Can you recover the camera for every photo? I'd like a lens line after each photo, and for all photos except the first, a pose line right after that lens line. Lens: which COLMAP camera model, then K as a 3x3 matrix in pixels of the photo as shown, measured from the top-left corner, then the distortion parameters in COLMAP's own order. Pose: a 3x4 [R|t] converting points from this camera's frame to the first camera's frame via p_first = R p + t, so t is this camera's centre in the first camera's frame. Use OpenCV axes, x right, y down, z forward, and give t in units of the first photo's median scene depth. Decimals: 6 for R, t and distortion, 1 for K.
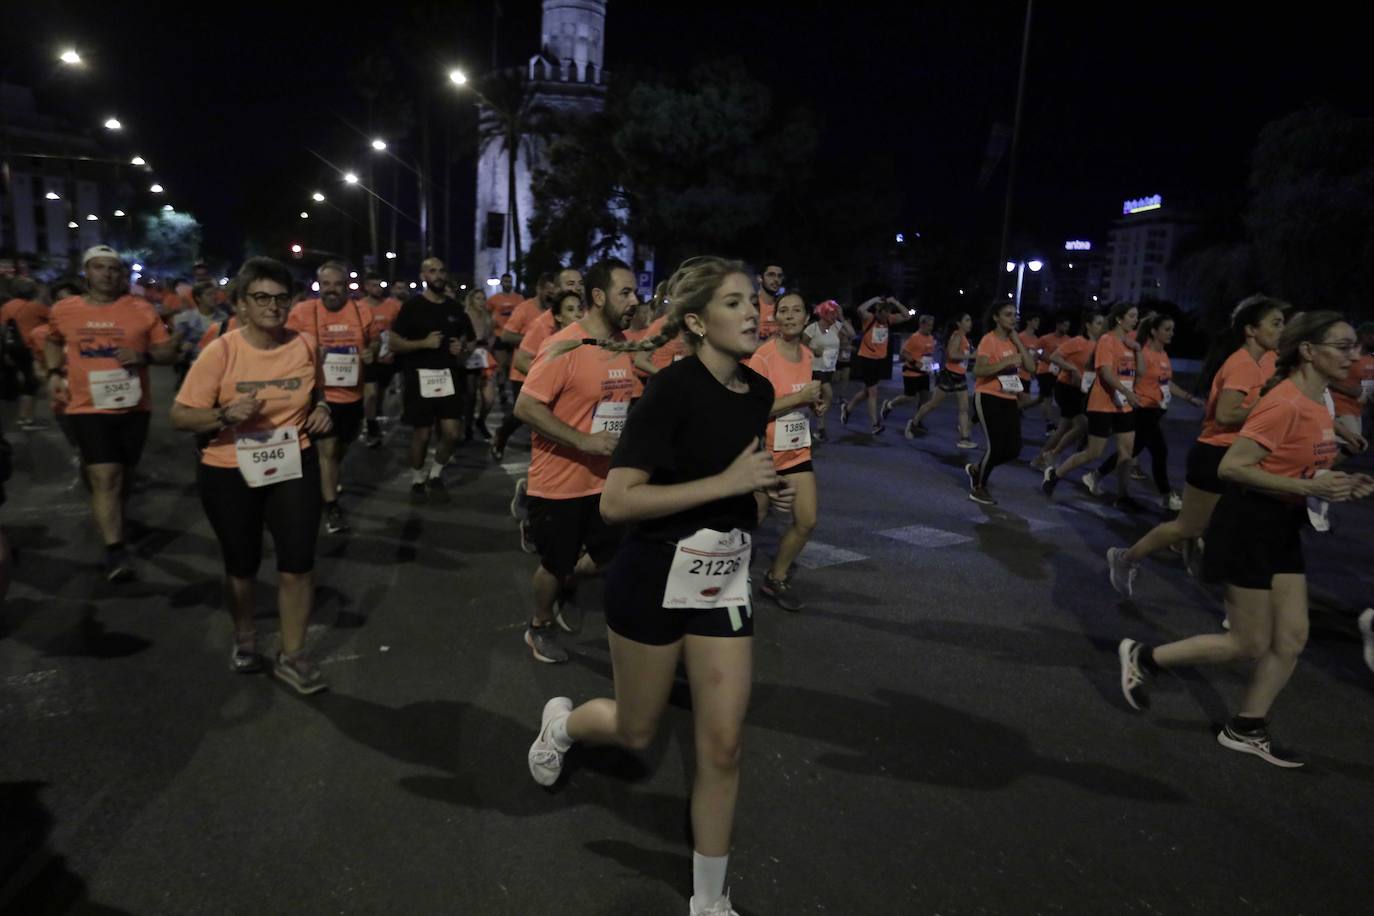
lens RADIAL K [[1017.4, 0, 676.8], [0, 1017.4, 459.2], [0, 0, 1]] dist [-0.027959, 0.087781]
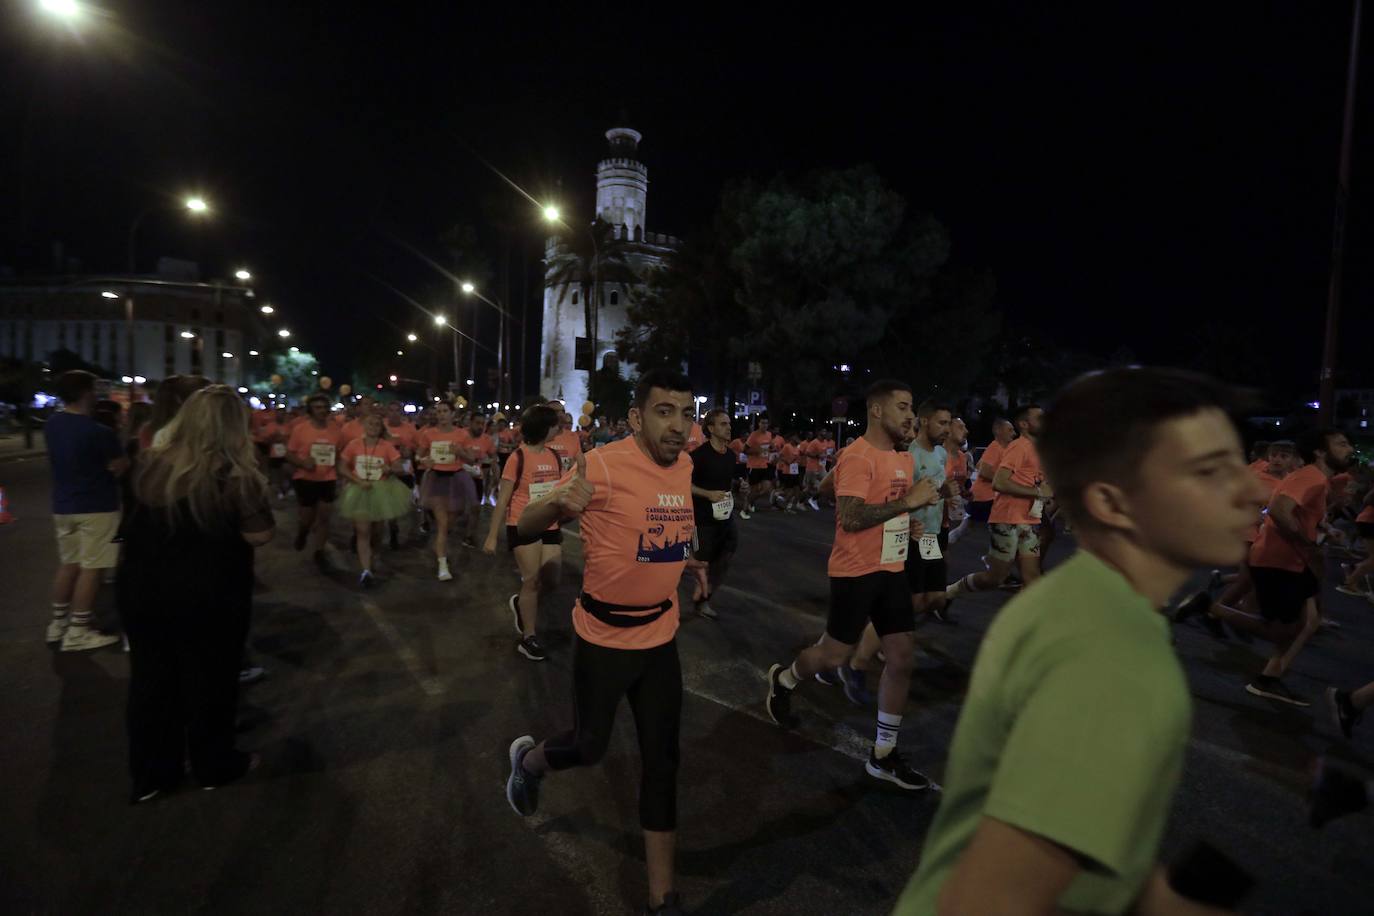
lens RADIAL K [[686.8, 0, 688.7], [0, 686.8, 459.2], [0, 0, 1]] dist [-0.055489, -0.000219]
pose [[0.998277, -0.014907, 0.056751, -0.072943], [0.019911, 0.995864, -0.088649, -0.032563], [-0.055194, 0.089626, 0.994445, 0.191062]]
